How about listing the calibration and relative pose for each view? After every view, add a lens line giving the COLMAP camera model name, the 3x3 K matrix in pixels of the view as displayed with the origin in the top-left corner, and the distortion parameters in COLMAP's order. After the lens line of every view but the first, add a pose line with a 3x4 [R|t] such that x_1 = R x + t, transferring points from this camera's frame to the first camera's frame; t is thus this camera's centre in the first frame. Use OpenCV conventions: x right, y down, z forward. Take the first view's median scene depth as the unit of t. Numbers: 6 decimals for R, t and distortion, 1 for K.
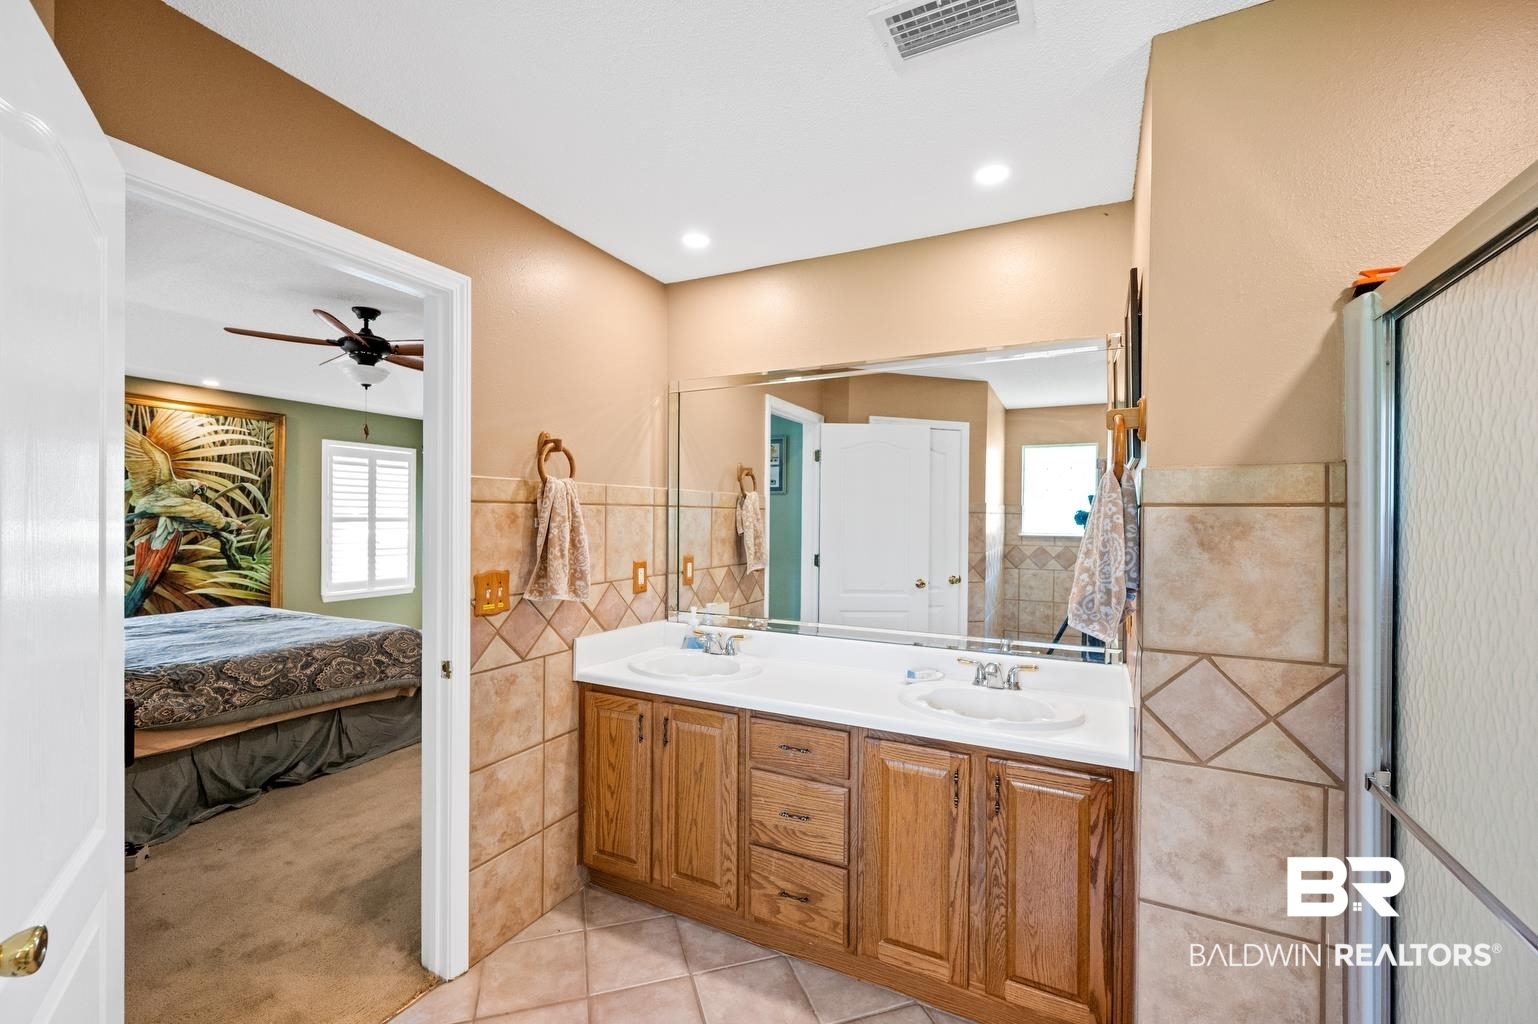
lens RADIAL K [[629.9, 0, 764.8], [0, 629.9, 517.6], [0, 0, 1]] dist [0.000045, 0.000293]
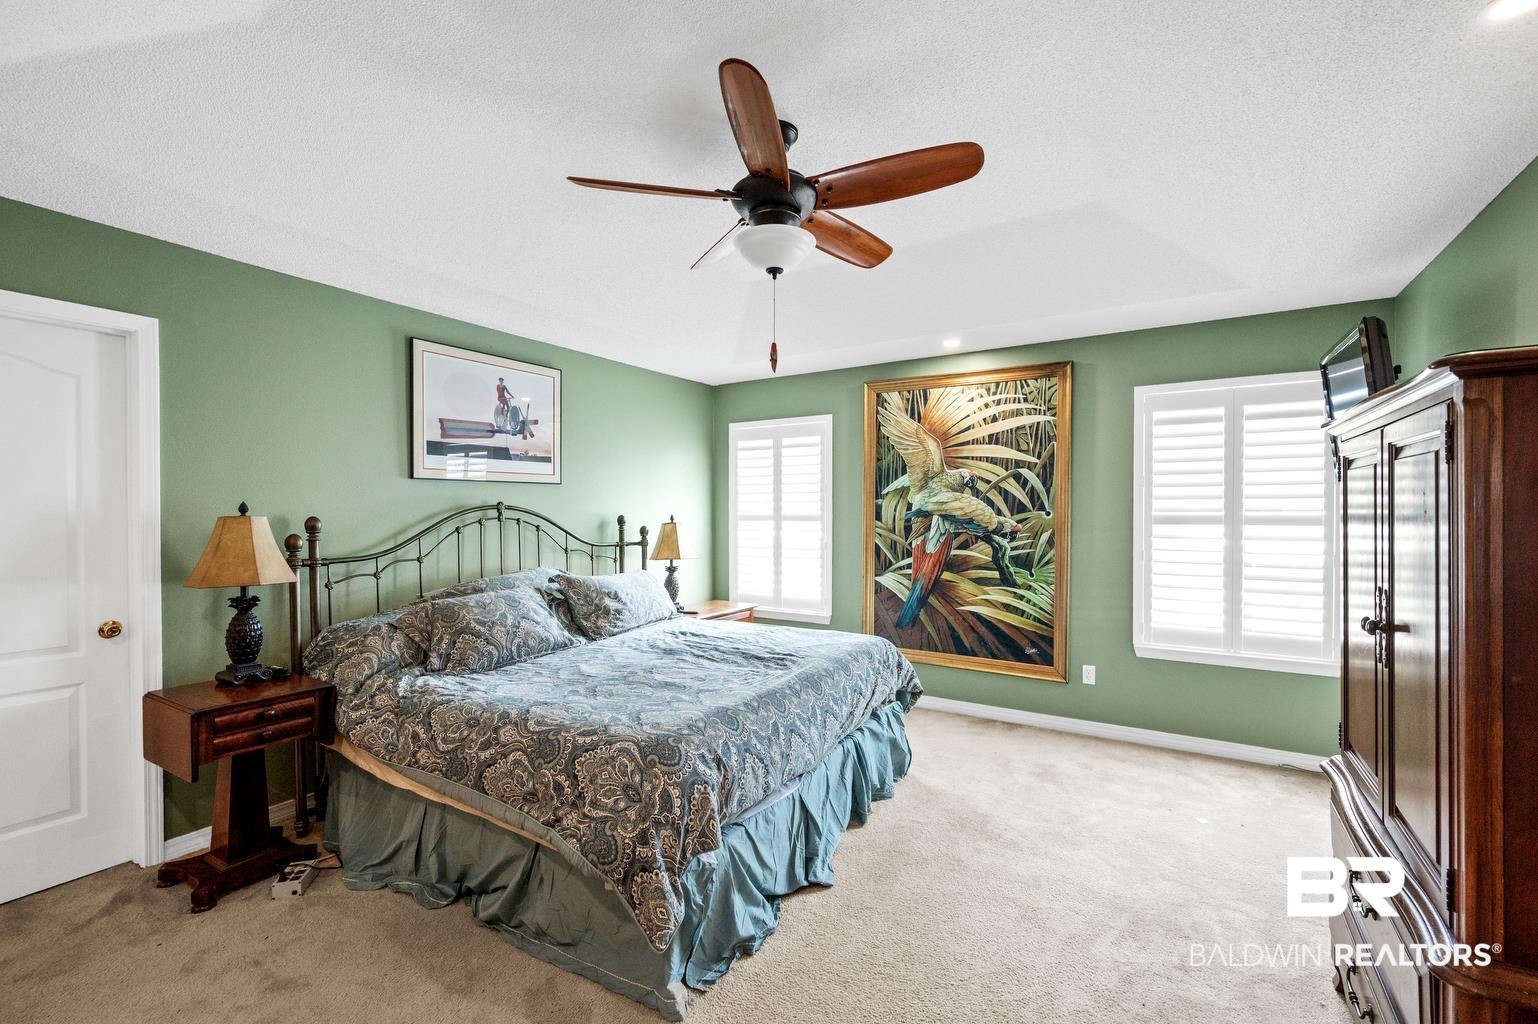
lens RADIAL K [[648.3, 0, 769.3], [0, 648.3, 516.3], [0, 0, 1]] dist [-0.001442, -0.000024]
pose [[-0.091749, 0.000822, -0.995782, -0.055450], [-0.001544, 0.999998, 0.000968, -0.000261], [0.995781, 0.001627, -0.091748, 0.799047]]
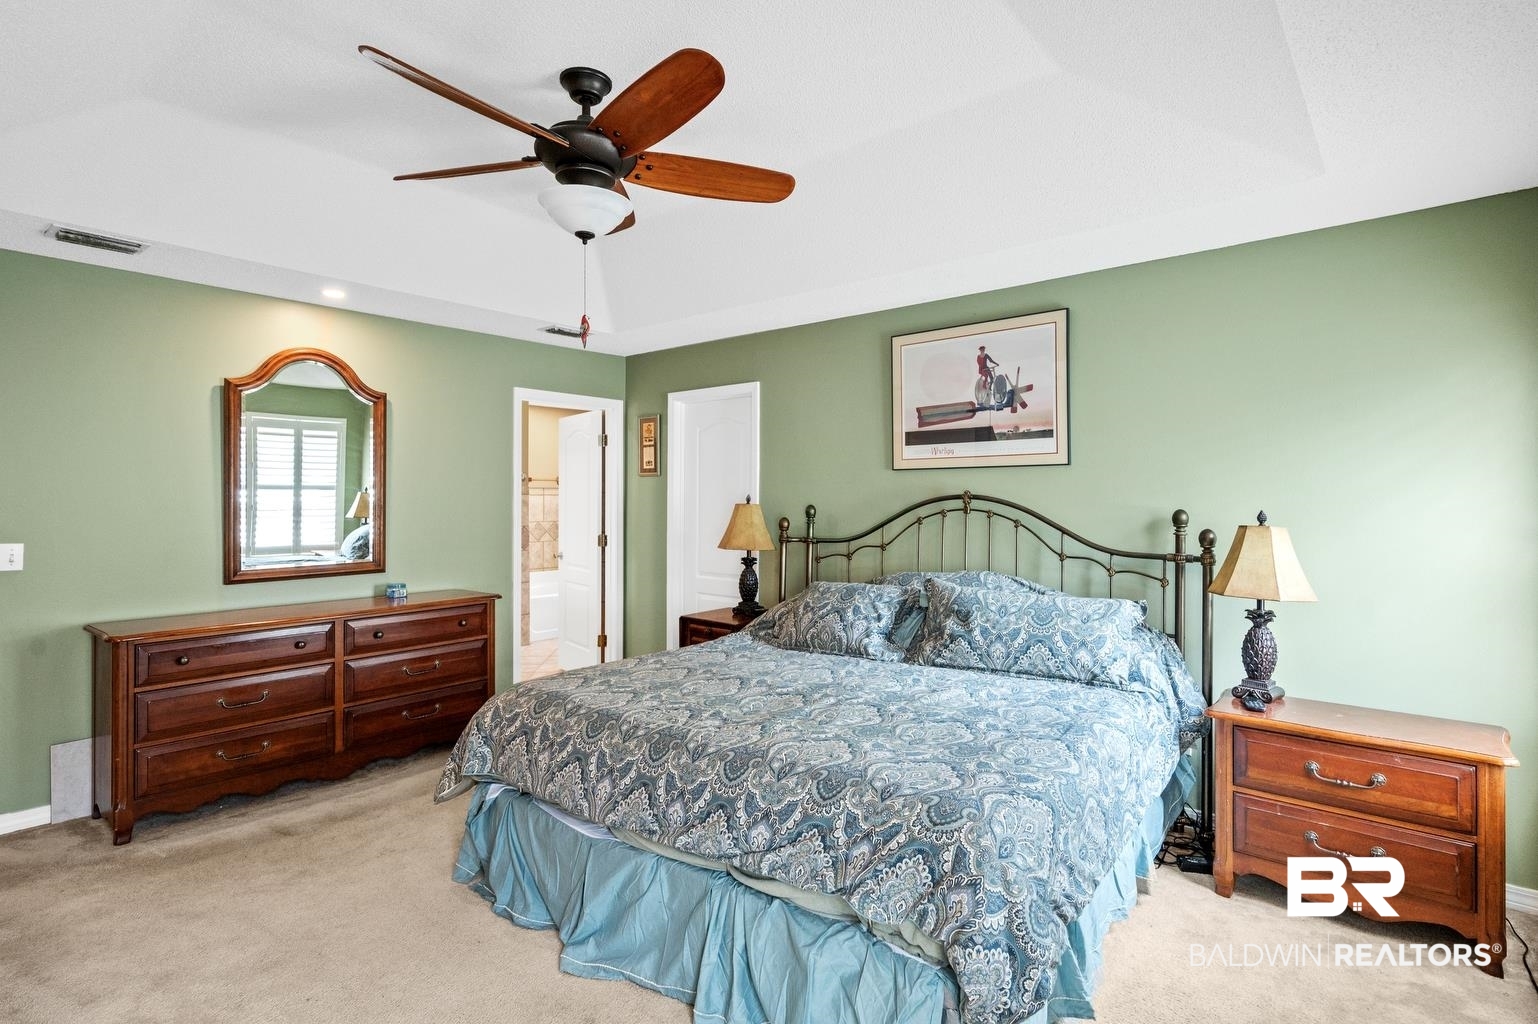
lens RADIAL K [[726.6, 0, 771.9], [0, 726.6, 508.9], [0, 0, 1]] dist [-0.000975, -0.000060]
pose [[-0.976178, -0.024160, 0.215621, -0.681181], [-0.024606, 0.999697, 0.000614, 0.006339], [-0.215570, -0.004707, -0.976477, 1.143257]]
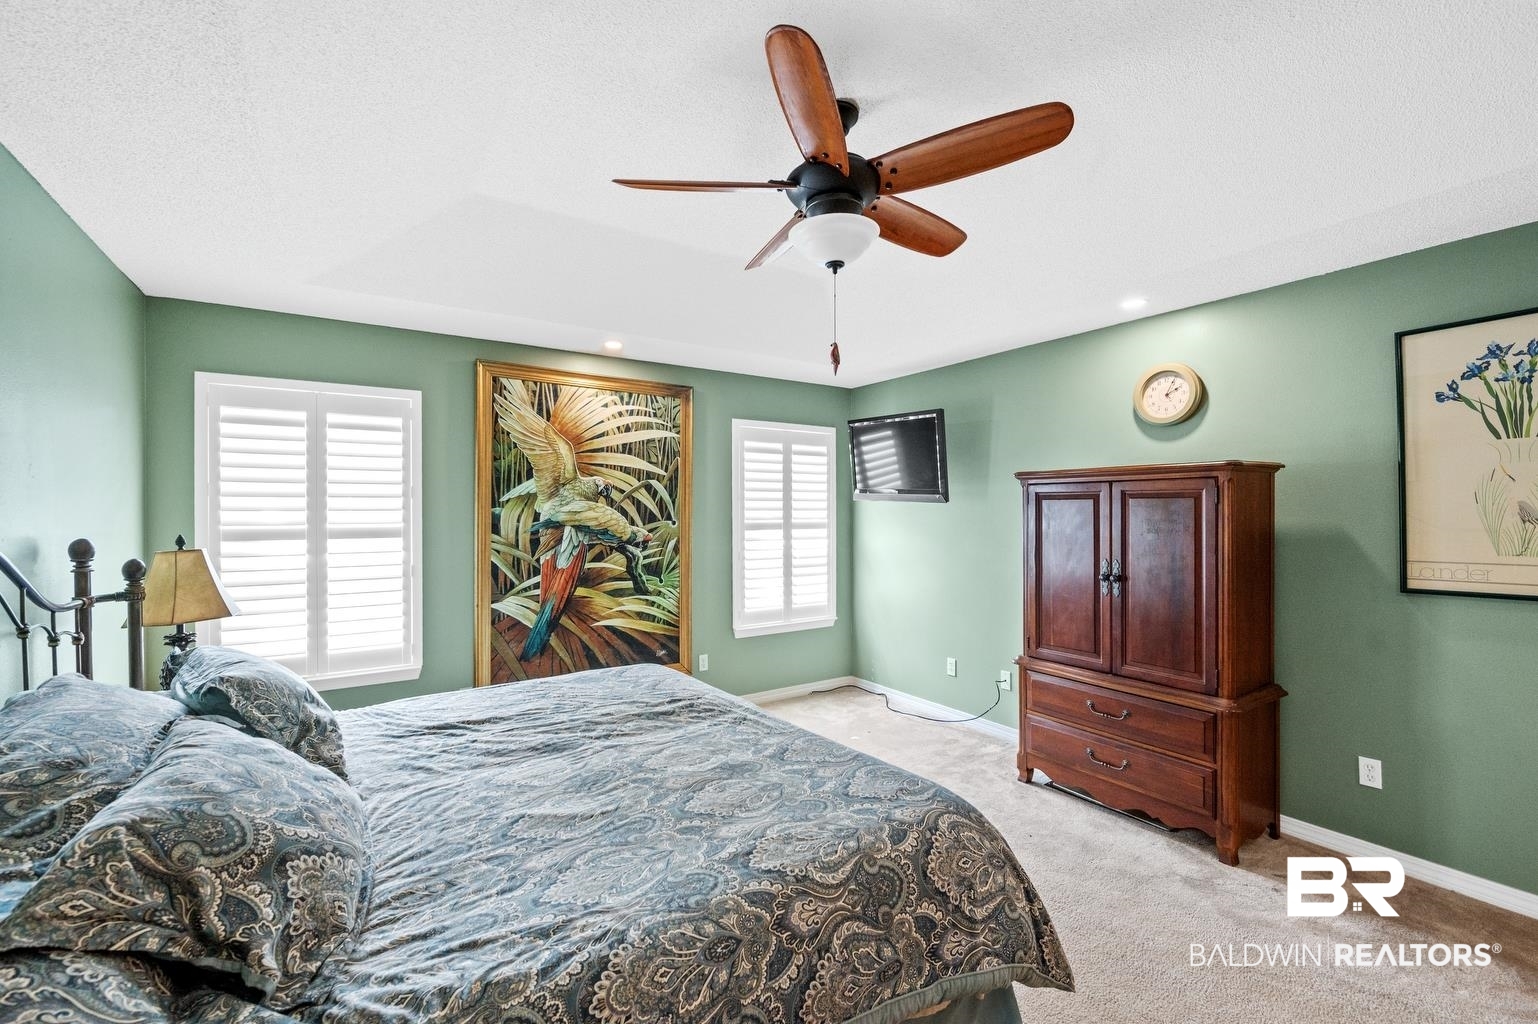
lens RADIAL K [[648.3, 0, 769.3], [0, 648.3, 516.3], [0, 0, 1]] dist [-0.001442, -0.000024]
pose [[0.869604, -0.009313, -0.493662, -0.325618], [0.010052, 0.999949, -0.001157, -0.009218], [0.493648, -0.003956, 0.869653, 0.403057]]
